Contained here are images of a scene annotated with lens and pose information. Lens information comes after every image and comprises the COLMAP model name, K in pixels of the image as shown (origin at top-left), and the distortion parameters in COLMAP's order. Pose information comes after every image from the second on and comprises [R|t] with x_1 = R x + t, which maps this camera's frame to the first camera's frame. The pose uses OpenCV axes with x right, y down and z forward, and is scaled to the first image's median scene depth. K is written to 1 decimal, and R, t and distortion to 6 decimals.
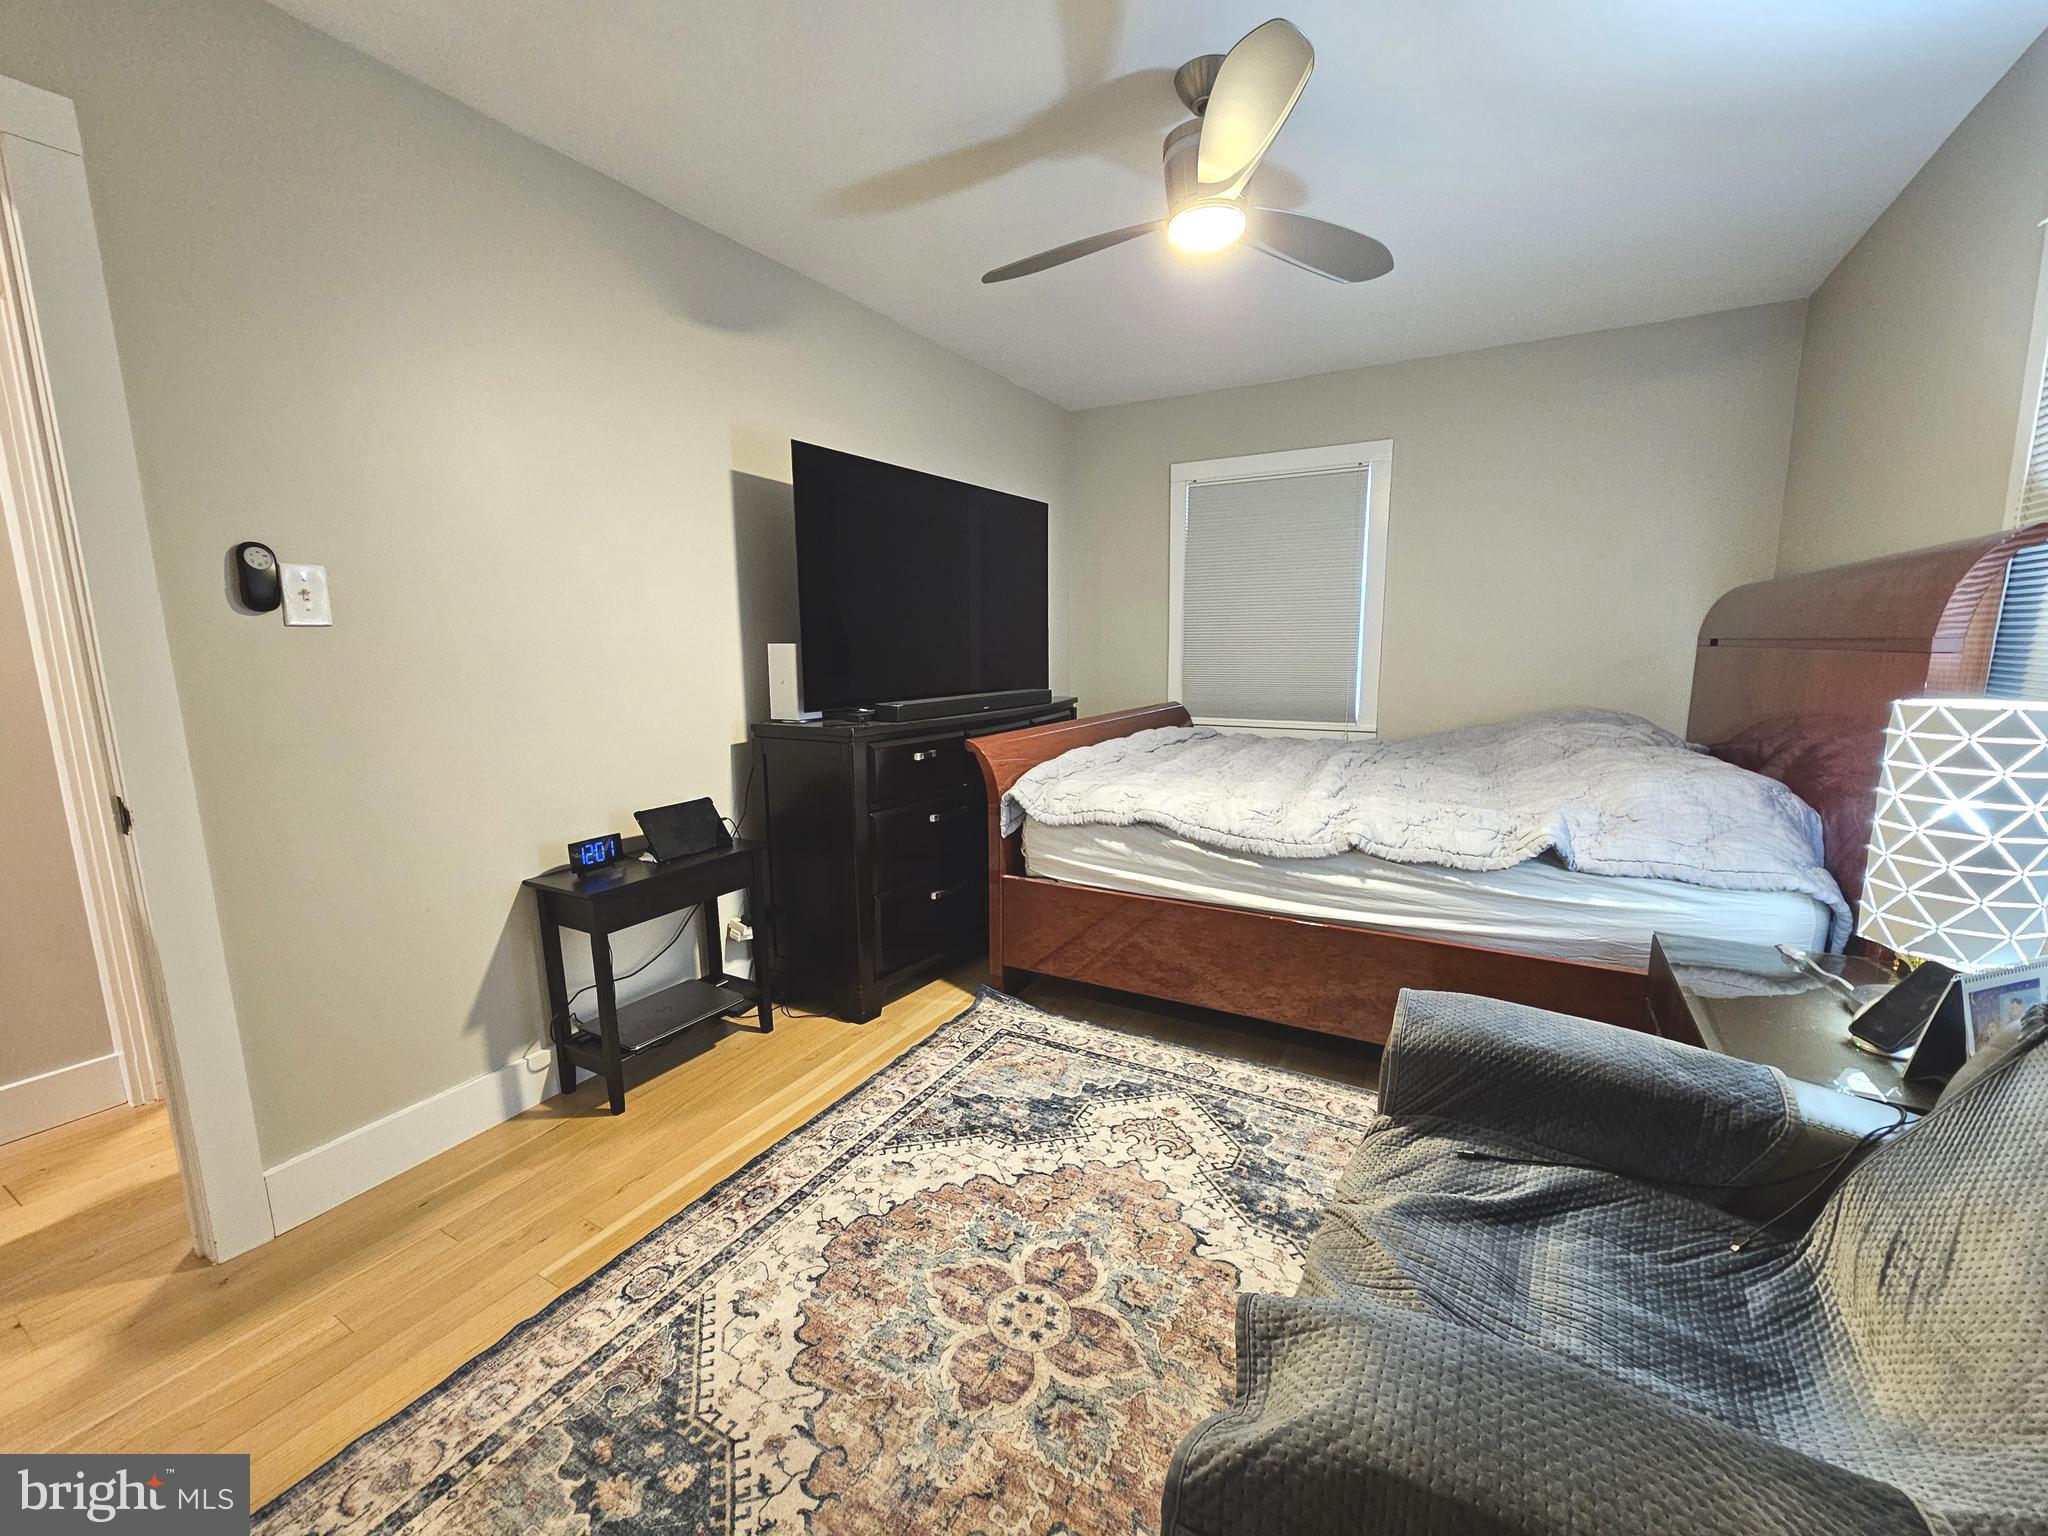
lens RADIAL K [[836.5, 0, 1023.5], [0, 836.5, 778.4], [0, 0, 1]] dist [-0.003115, 0.000790]
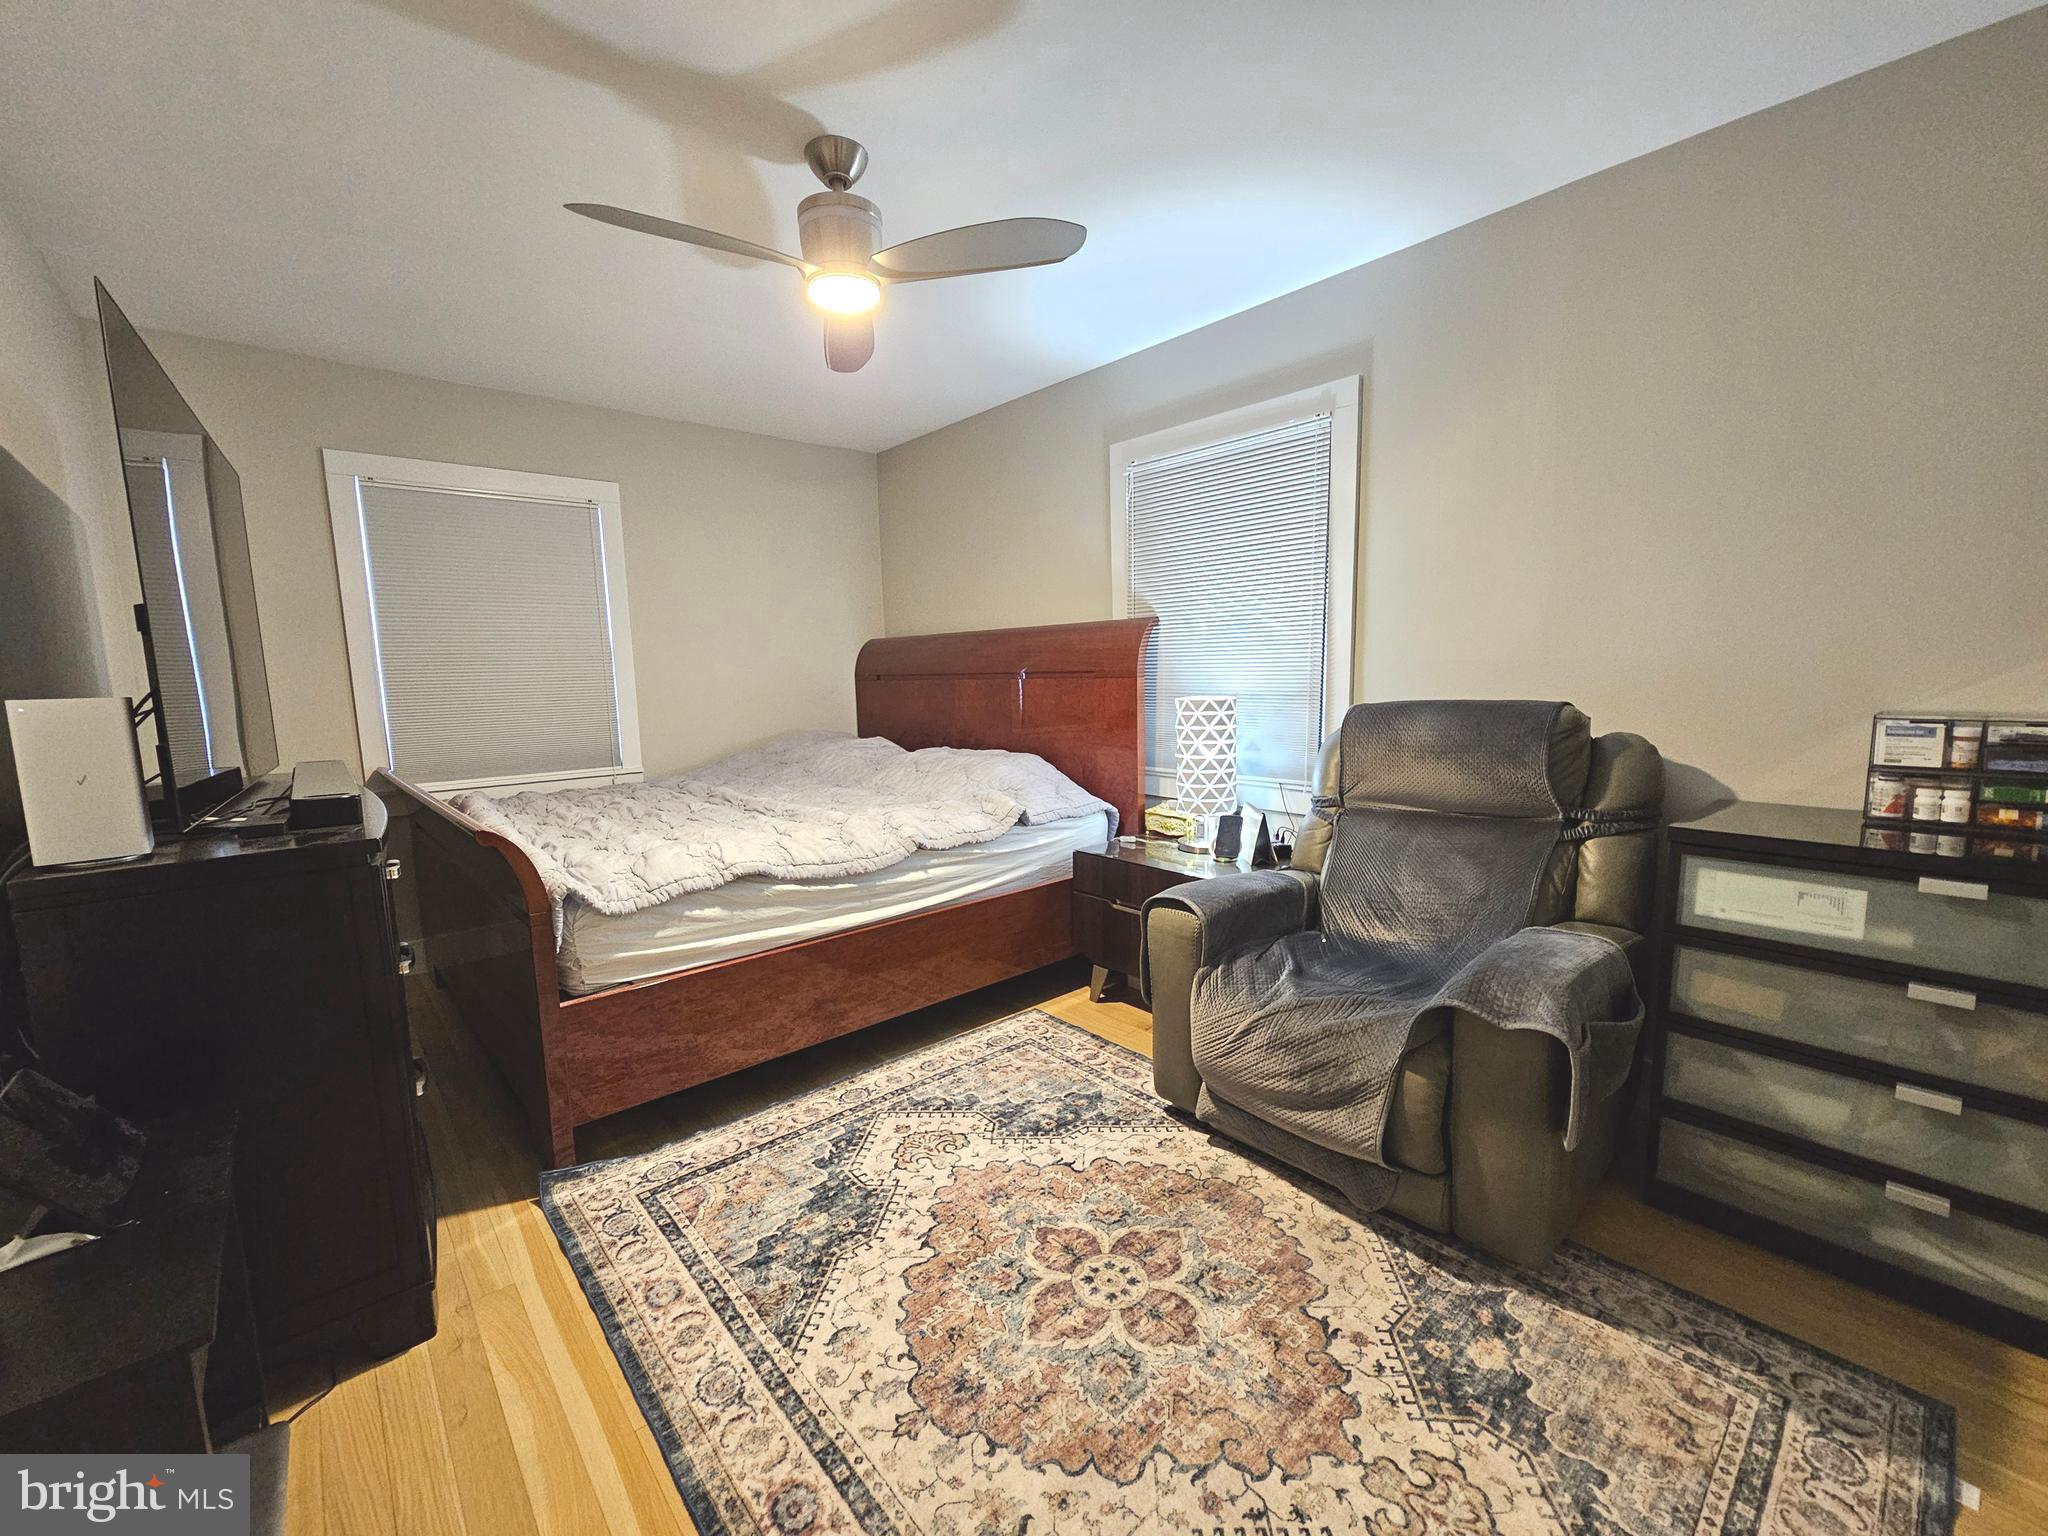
lens RADIAL K [[836.5, 0, 1018.2], [0, 836.5, 778.3], [0, 0, 1]] dist [-0.003115, 0.000790]
pose [[0.331084, -0.124830, 0.935308, -0.890381], [0.175277, 0.982096, 0.069029, -0.093735], [-0.927179, 0.141084, 0.347037, 0.578765]]
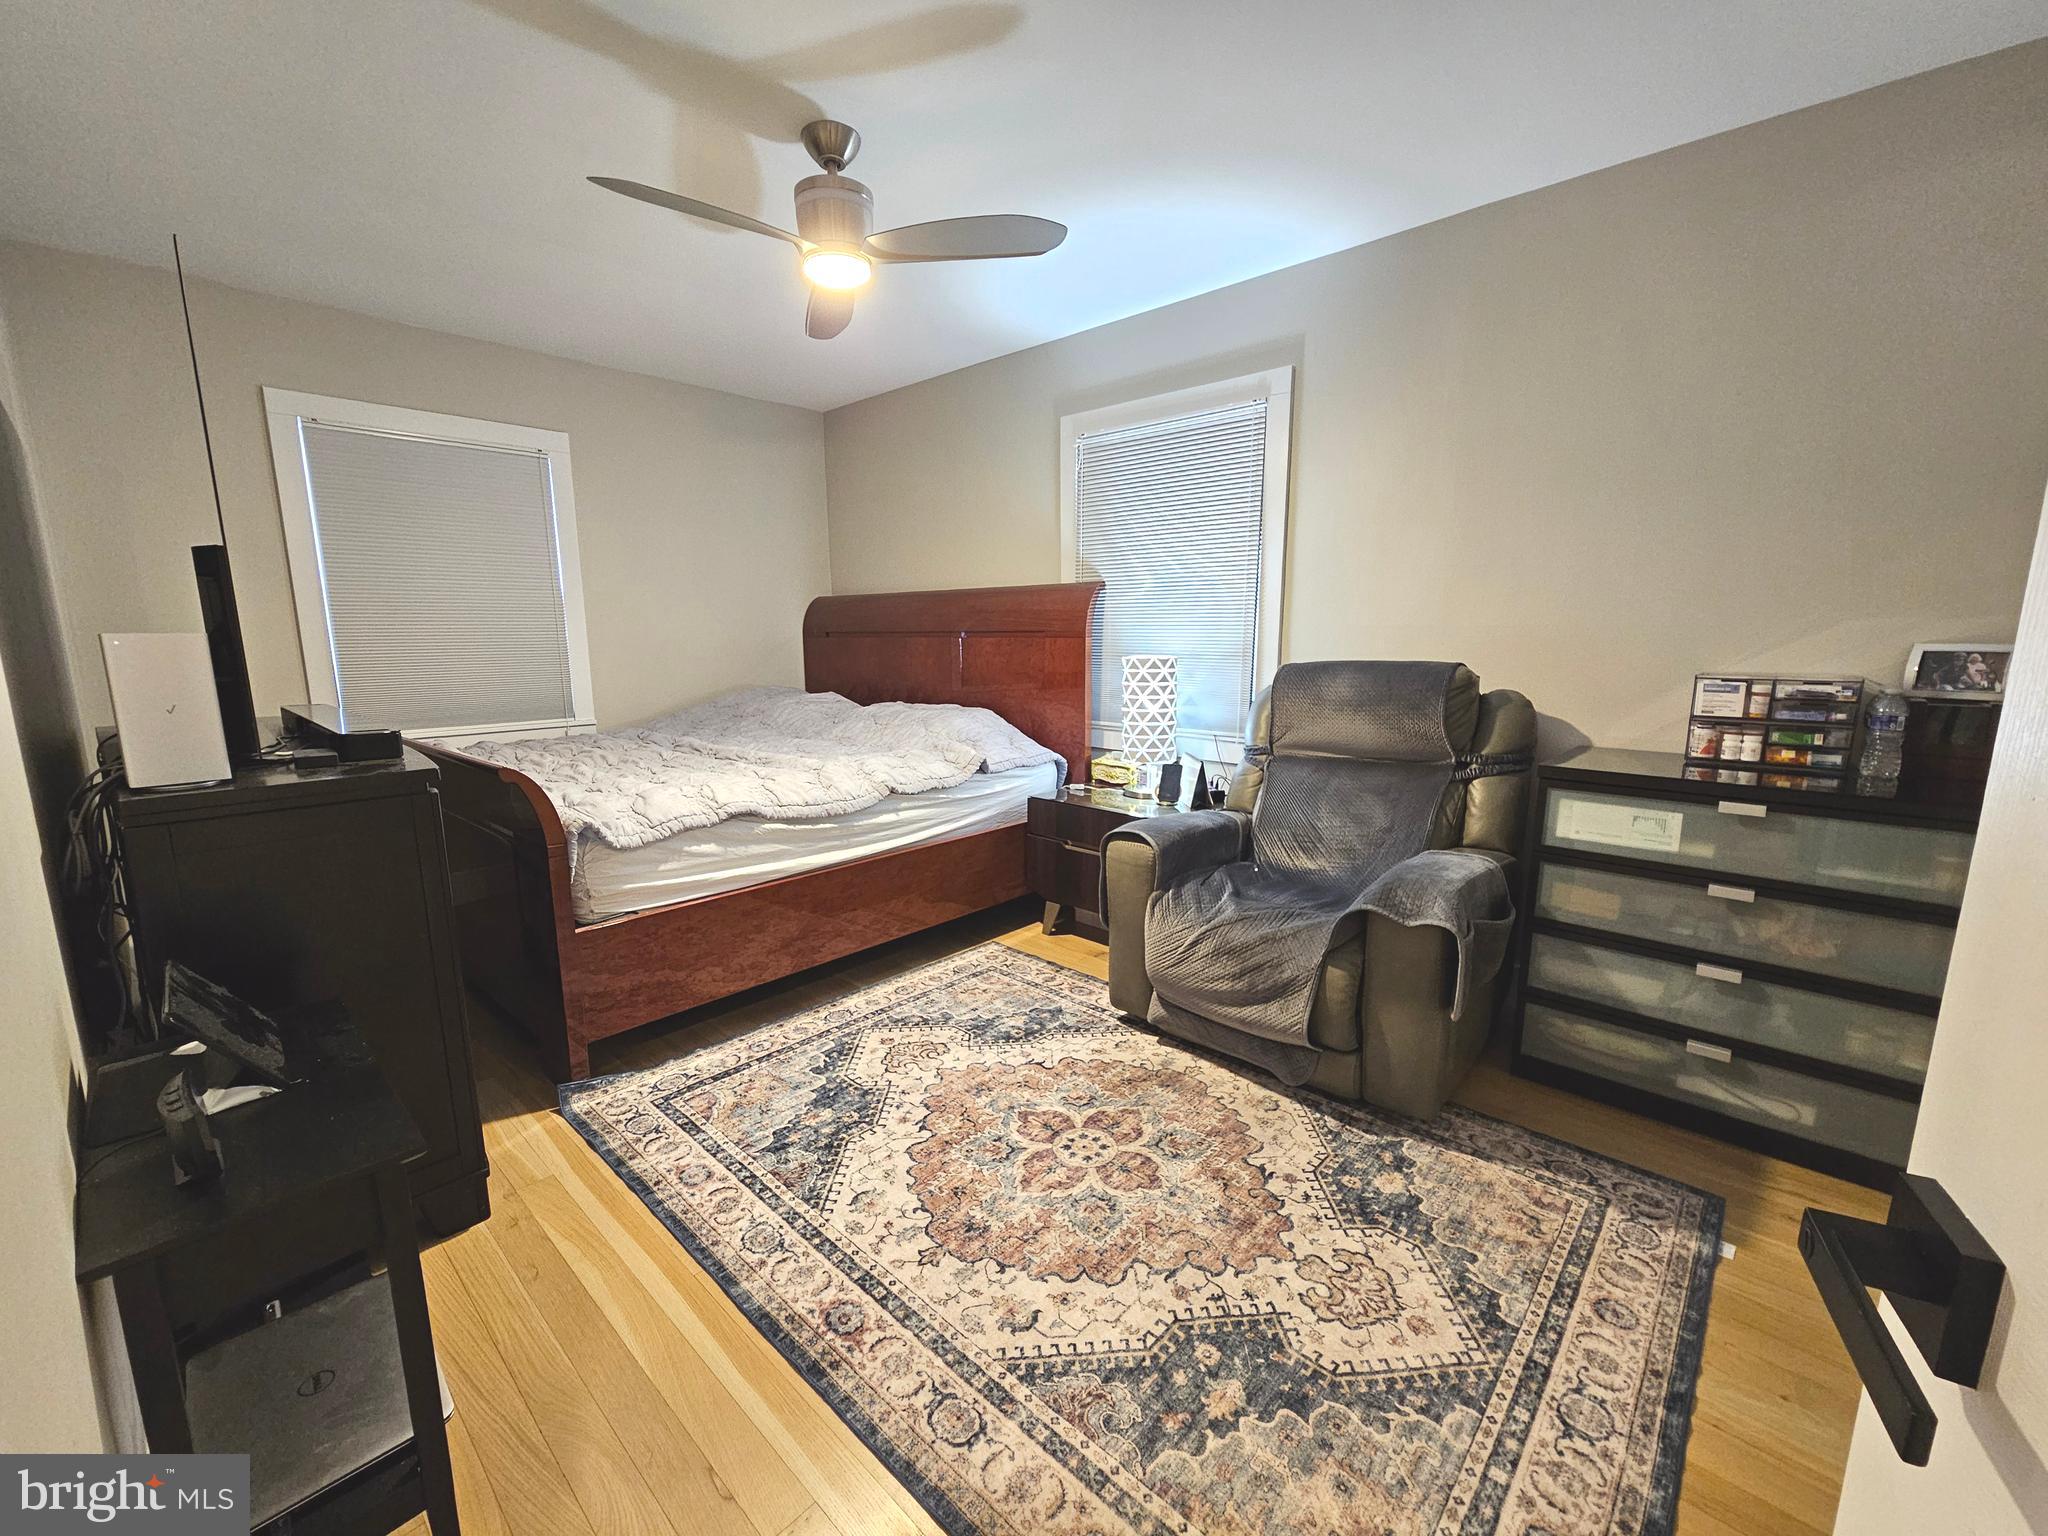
lens RADIAL K [[836.5, 0, 1019.1], [0, 836.5, 777.7], [0, 0, 1]] dist [-0.003115, 0.000790]
pose [[0.235849, -0.164280, 0.957803, -1.061128], [0.162808, 0.978357, 0.127716, -0.092167], [-0.958055, 0.125816, 0.257490, 0.628009]]
